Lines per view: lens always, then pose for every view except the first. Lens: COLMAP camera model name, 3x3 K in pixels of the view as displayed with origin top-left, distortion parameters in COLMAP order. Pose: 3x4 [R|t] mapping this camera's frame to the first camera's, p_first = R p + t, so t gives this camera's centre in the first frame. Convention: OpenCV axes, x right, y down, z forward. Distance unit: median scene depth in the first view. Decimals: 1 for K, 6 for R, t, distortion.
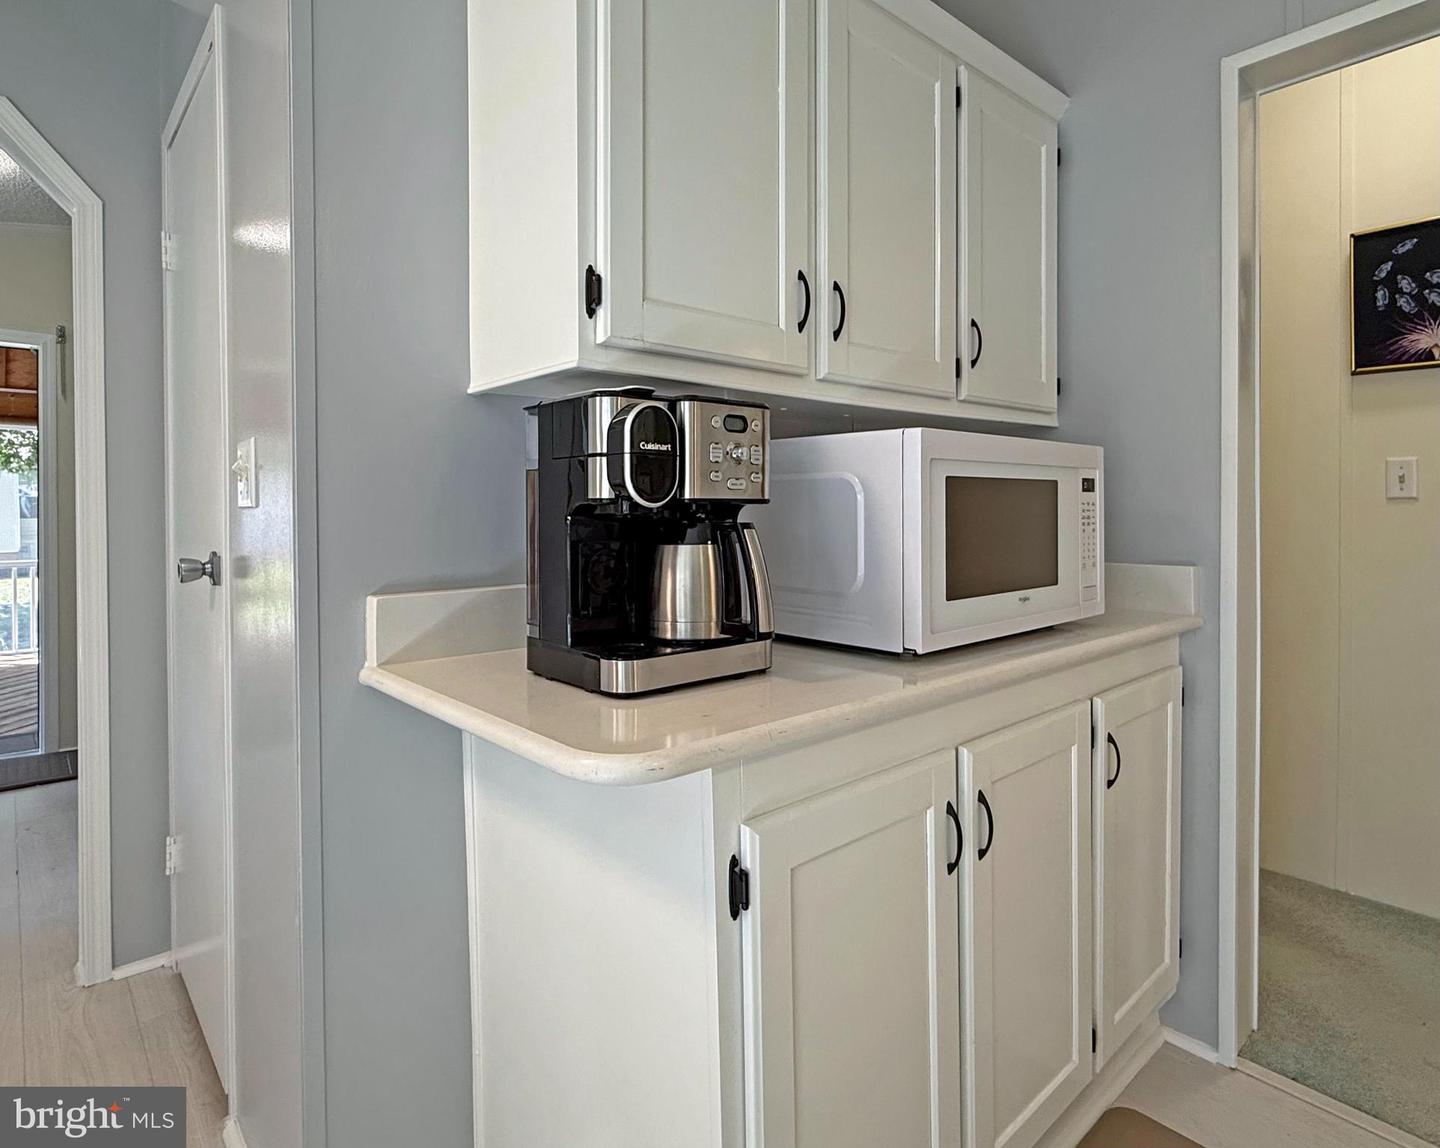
lens RADIAL K [[798.6, 0, 696.0], [0, 798.6, 522.9], [0, 0, 1]] dist [0.001453, 0.000047]
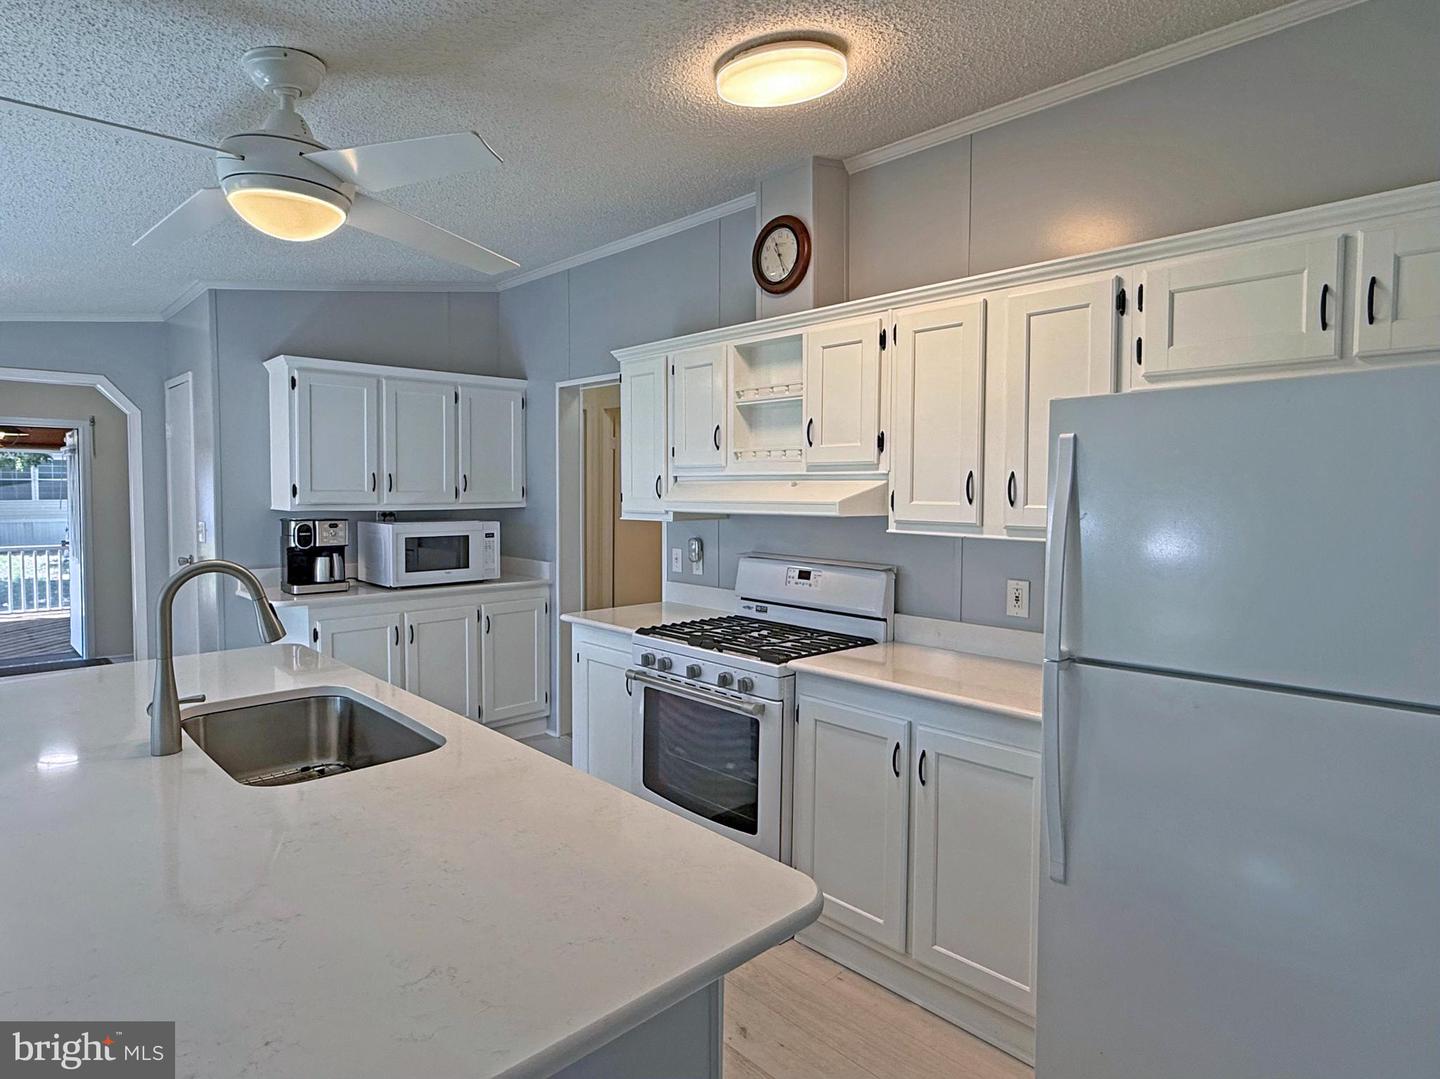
lens RADIAL K [[817.4, 0, 711.6], [0, 817.4, 530.6], [0, 0, 1]] dist [-0.005415, -0.002084]
pose [[0.998805, 0.009362, 0.047961, 1.543603], [-0.011147, 0.999250, 0.037090, -0.246040], [-0.047578, -0.037581, 0.998160, -2.757096]]
